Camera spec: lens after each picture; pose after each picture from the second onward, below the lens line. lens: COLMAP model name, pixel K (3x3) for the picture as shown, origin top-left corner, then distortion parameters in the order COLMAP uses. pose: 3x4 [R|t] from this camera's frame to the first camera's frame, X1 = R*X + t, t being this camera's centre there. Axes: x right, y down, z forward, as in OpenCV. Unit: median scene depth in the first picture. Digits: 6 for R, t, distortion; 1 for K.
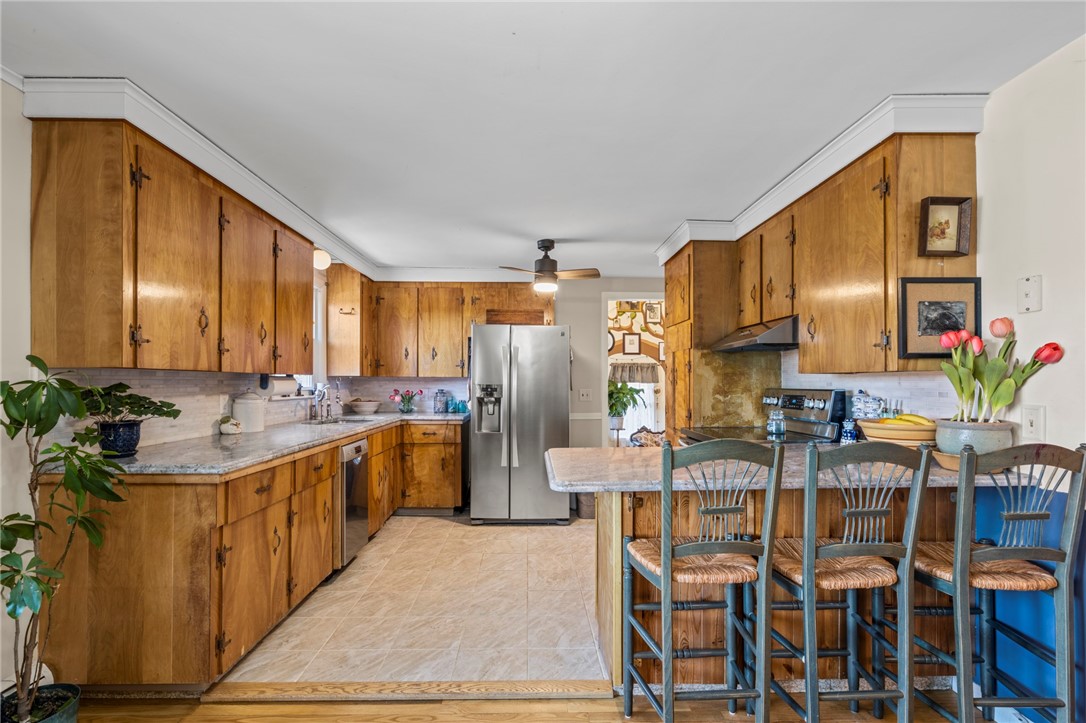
lens RADIAL K [[495.4, 0, 538.0], [0, 495.4, 378.9], [0, 0, 1]] dist [-0.000646, 0.000372]
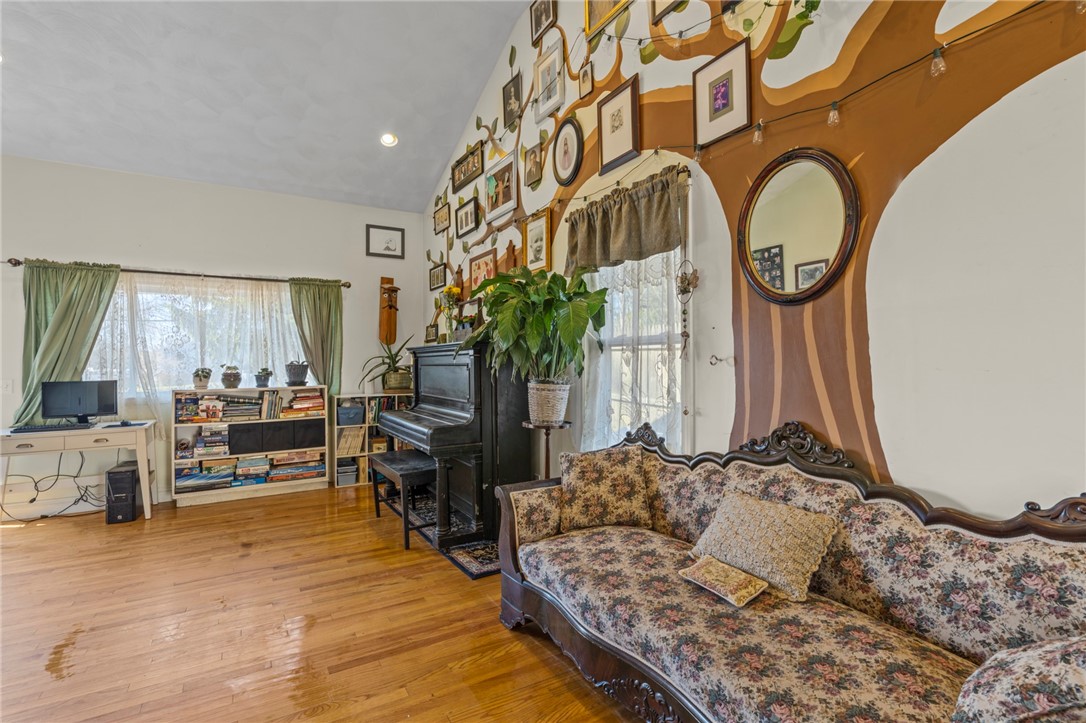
lens RADIAL K [[497.8, 0, 543.0], [0, 497.8, 361.5], [0, 0, 1]] dist [-0.001573, 0.000881]
pose [[0.493709, -0.004748, -0.869614, 0.414903], [0.008970, 0.999960, -0.000367, 0.062880], [0.869581, -0.007619, 0.493732, 0.821529]]
